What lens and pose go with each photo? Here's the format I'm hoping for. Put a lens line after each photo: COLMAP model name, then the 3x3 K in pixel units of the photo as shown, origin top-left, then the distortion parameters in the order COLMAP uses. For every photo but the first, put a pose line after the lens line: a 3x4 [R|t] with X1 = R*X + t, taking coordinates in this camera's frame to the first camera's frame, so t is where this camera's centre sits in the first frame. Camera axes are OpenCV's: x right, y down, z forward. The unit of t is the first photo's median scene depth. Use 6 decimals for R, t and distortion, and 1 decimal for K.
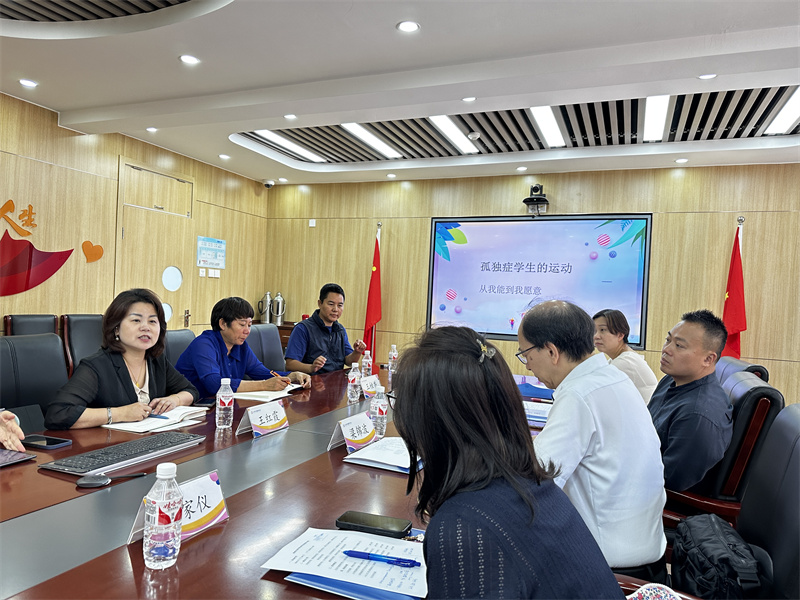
lens RADIAL K [[569.7, 0, 396.1], [0, 569.7, 305.6], [0, 0, 1]] dist [0.087382, -0.115725]
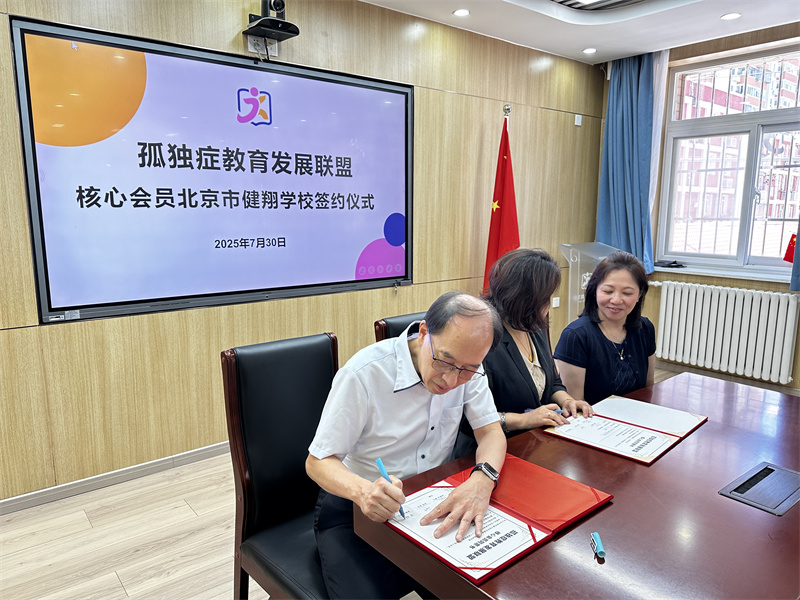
lens RADIAL K [[568.5, 0, 400.0], [0, 568.5, 300.0], [0, 0, 1]] dist [0.058443, -0.058145]
pose [[0.478928, -0.187997, 0.857488, -0.204003], [0.025909, 0.979401, 0.200255, -0.049701], [-0.877472, -0.073691, 0.473933, 0.698928]]
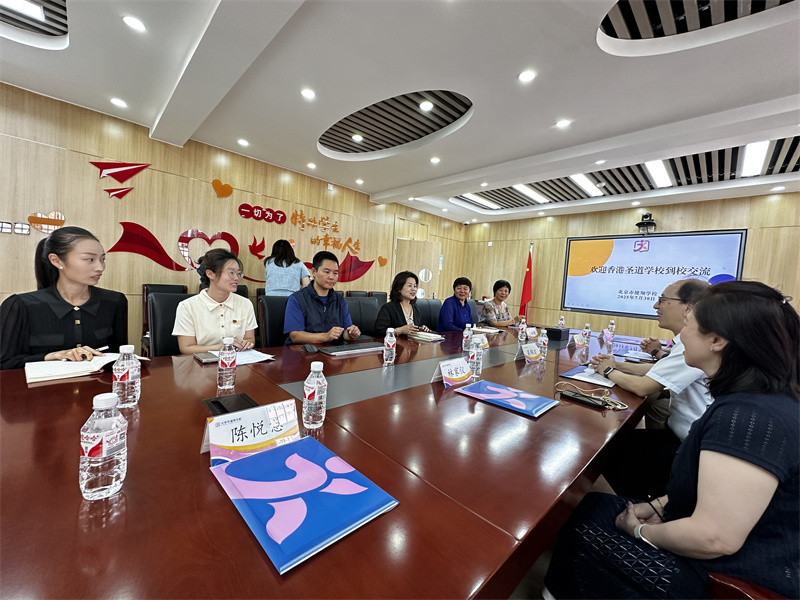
lens RADIAL K [[325.2, 0, 400.0], [0, 325.2, 300.0], [0, 0, 1]] dist [0.001838, 0.000342]
pose [[0.923838, 0.033079, -0.381352, -0.021189], [-0.025708, 0.999371, 0.024408, 0.012739], [0.381919, -0.012745, 0.924108, -0.040046]]
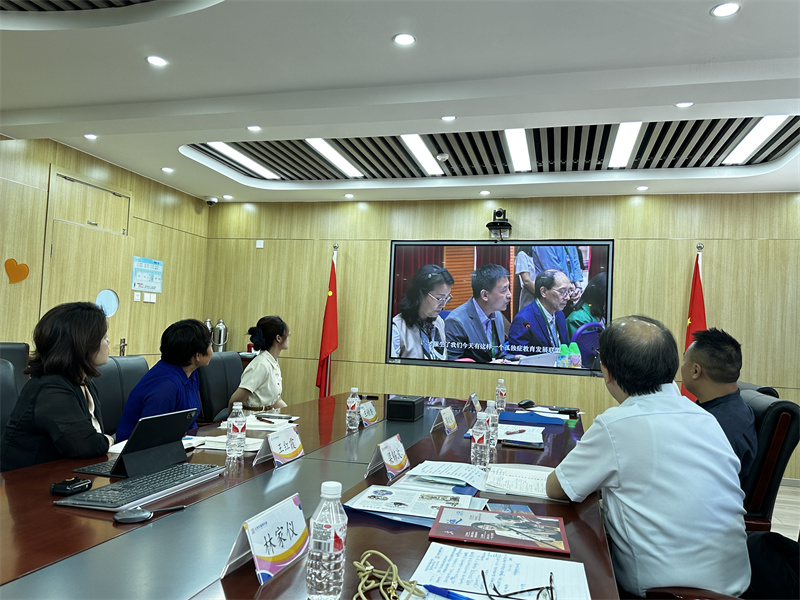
lens RADIAL K [[603.8, 0, 400.0], [0, 603.8, 300.0], [0, 0, 1]] dist [0.131507, -0.210325]
pose [[0.991659, 0.004800, 0.128799, -0.062524], [0.003281, 0.998043, -0.062452, 0.010050], [-0.128846, 0.062354, 0.989702, 0.003518]]
